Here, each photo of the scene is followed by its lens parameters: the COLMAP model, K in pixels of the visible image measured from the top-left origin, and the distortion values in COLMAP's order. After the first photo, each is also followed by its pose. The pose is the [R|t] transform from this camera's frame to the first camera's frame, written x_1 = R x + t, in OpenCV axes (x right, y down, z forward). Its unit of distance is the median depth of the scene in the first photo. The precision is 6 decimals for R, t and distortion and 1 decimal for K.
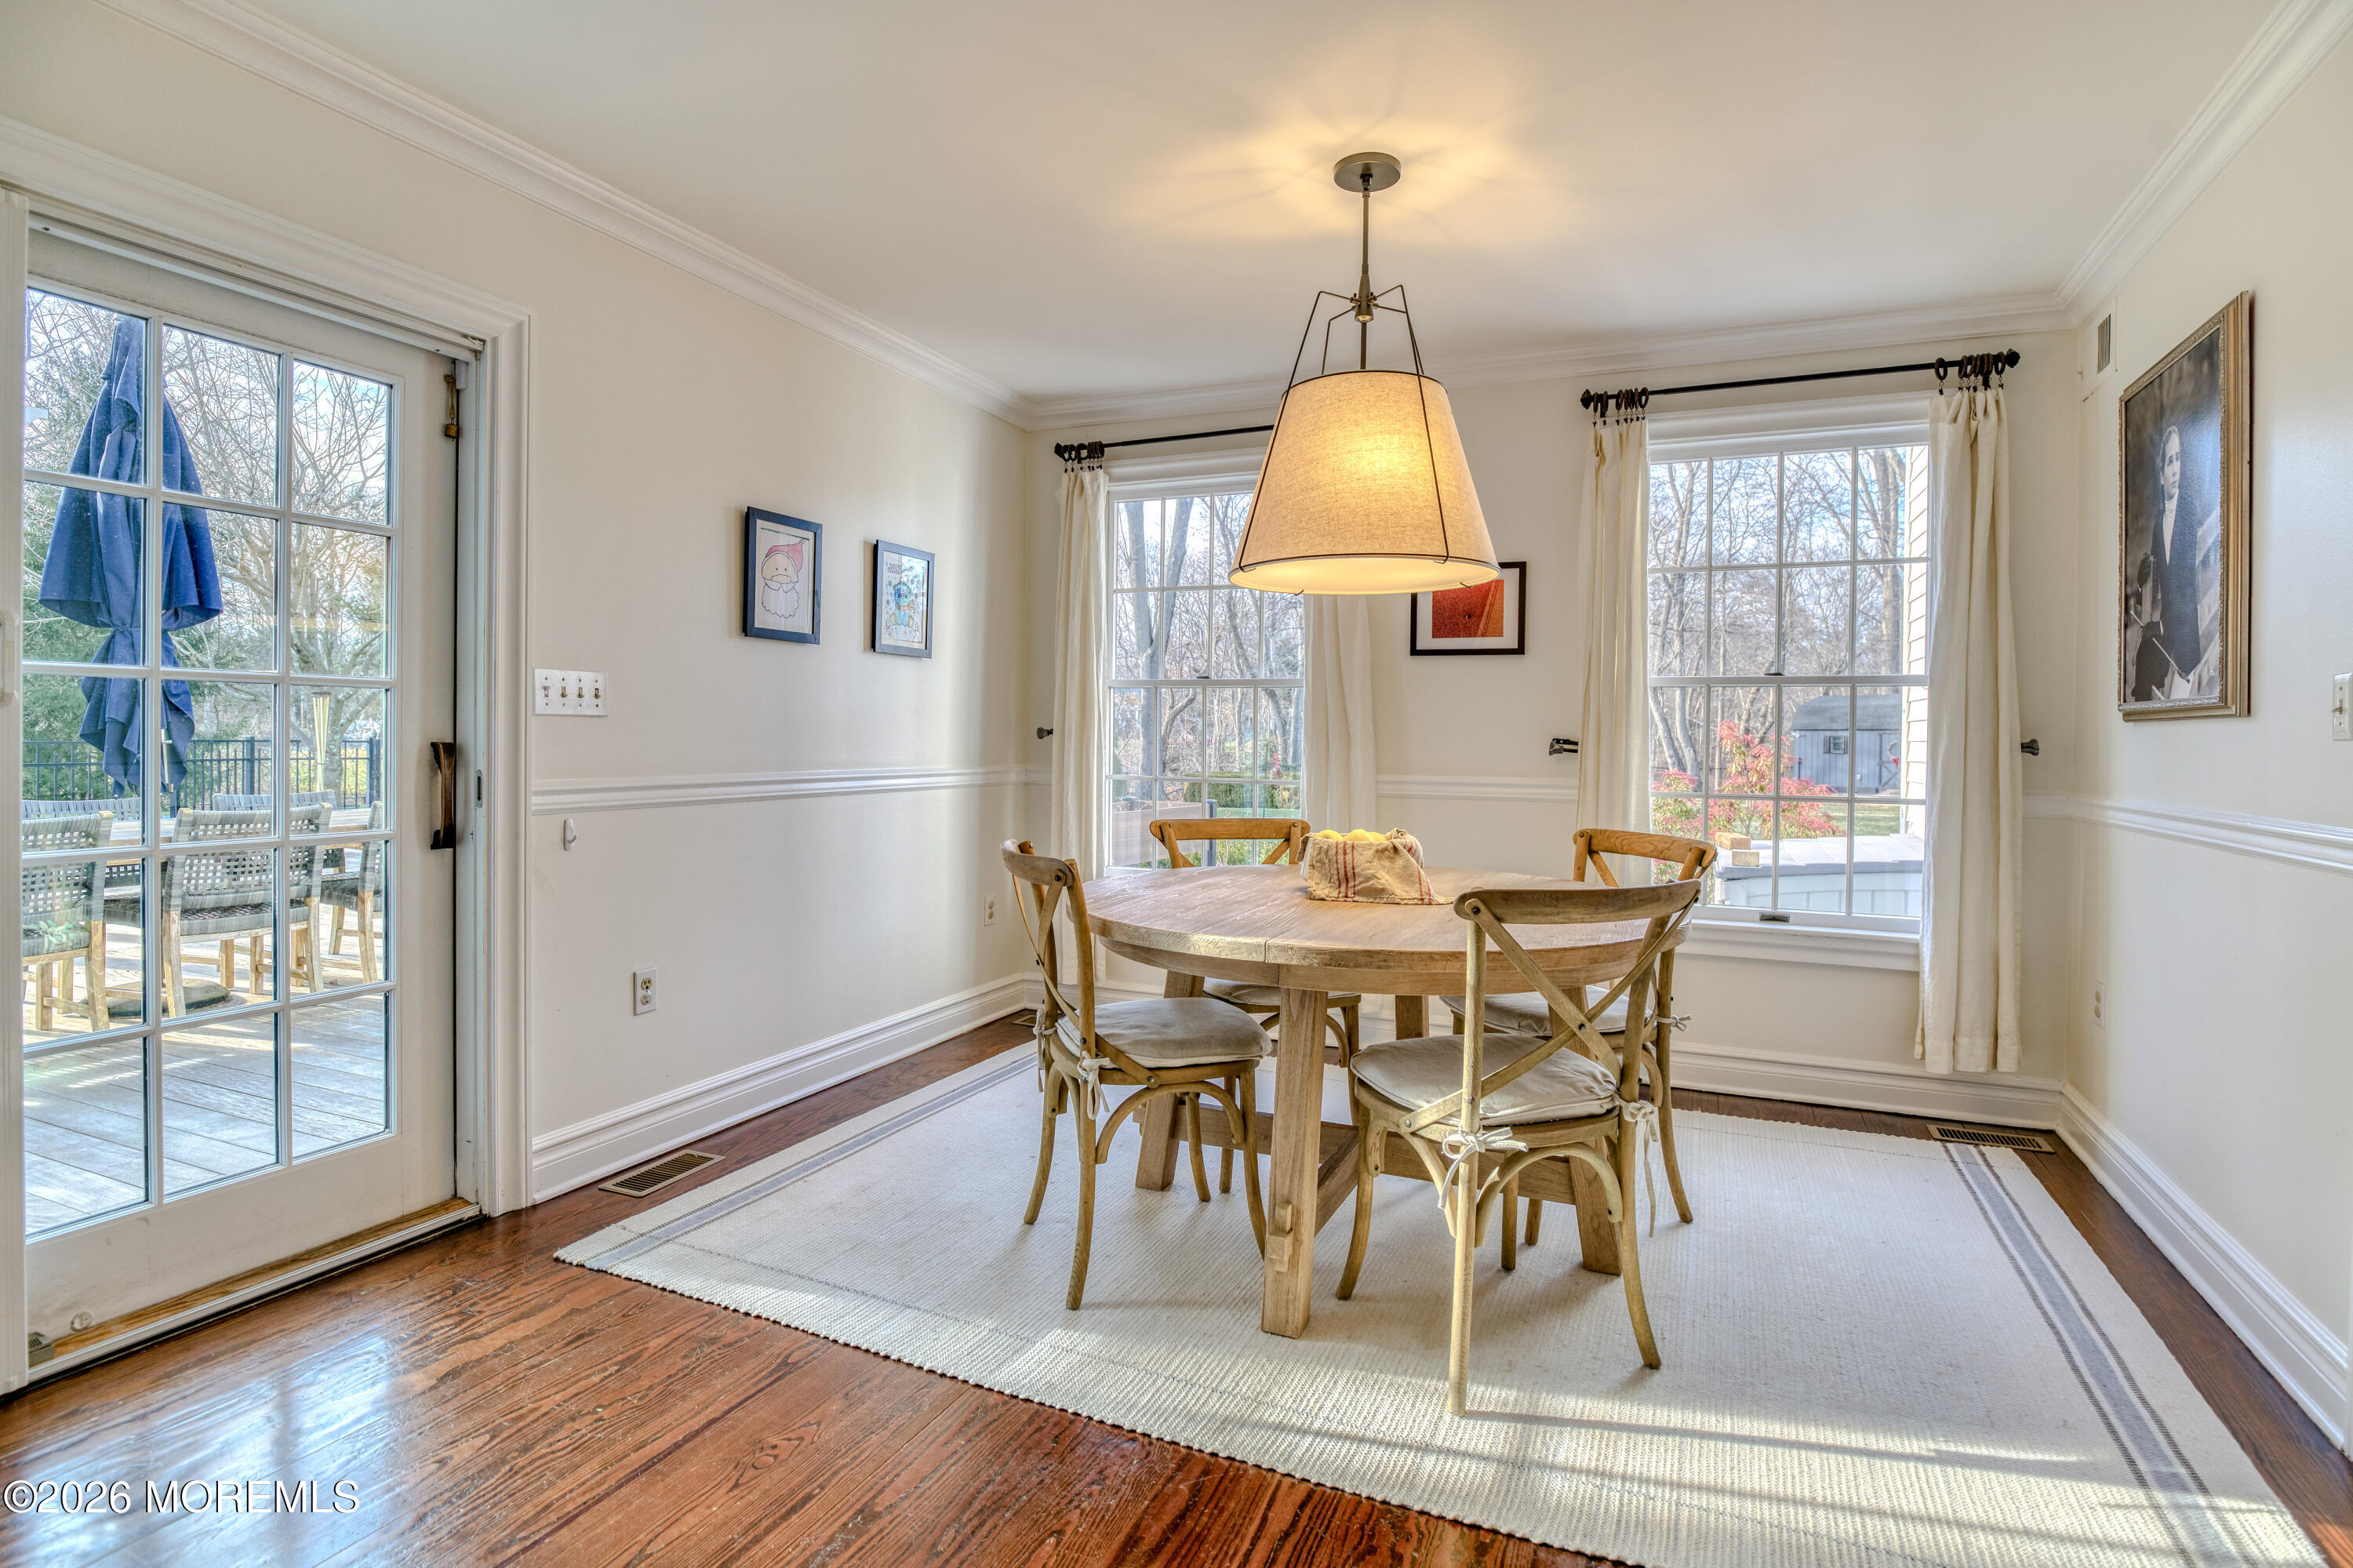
lens RADIAL K [[1177.7, 0, 1177.9], [0, 1177.7, 760.5], [0, 0, 1]] dist [-0.001763, -0.001685]
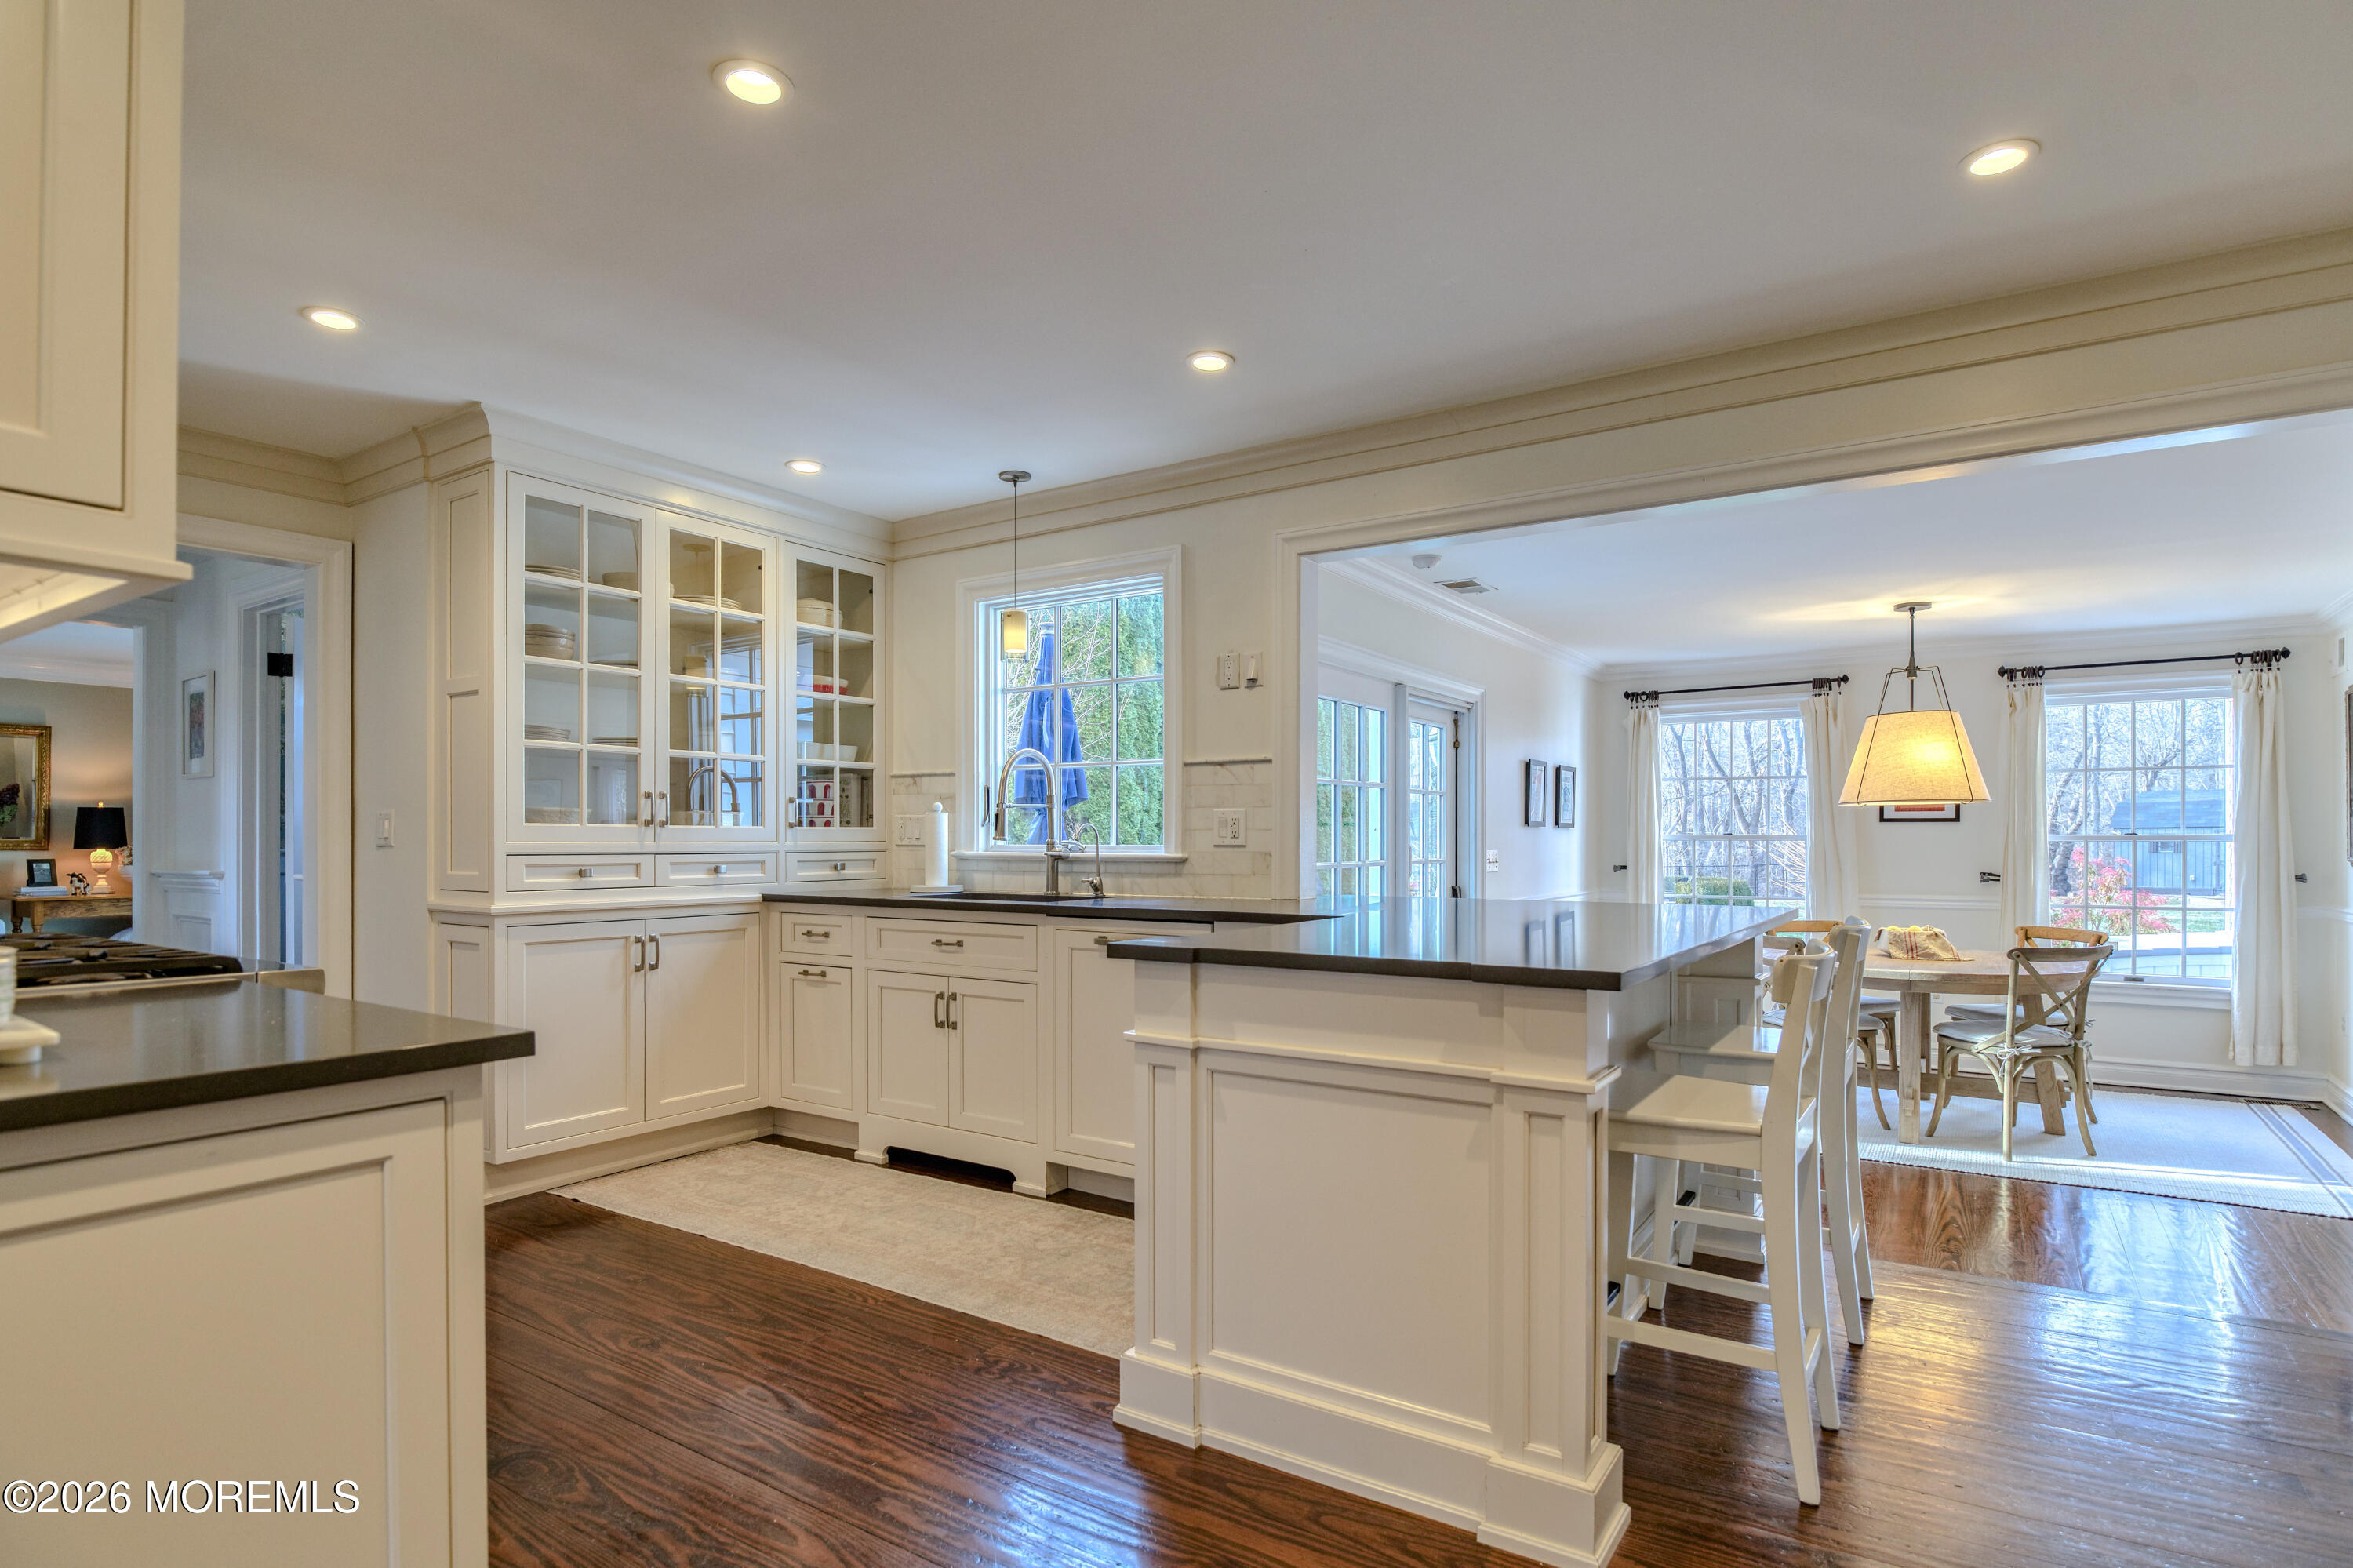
lens RADIAL K [[1177.7, 0, 1185.6], [0, 1177.7, 856.7], [0, 0, 1]] dist [-0.001763, -0.001685]
pose [[0.983060, -0.012467, -0.182860, -0.559163], [0.011082, 0.999902, -0.008595, -0.045491], [0.182949, 0.006423, 0.983101, -0.975272]]
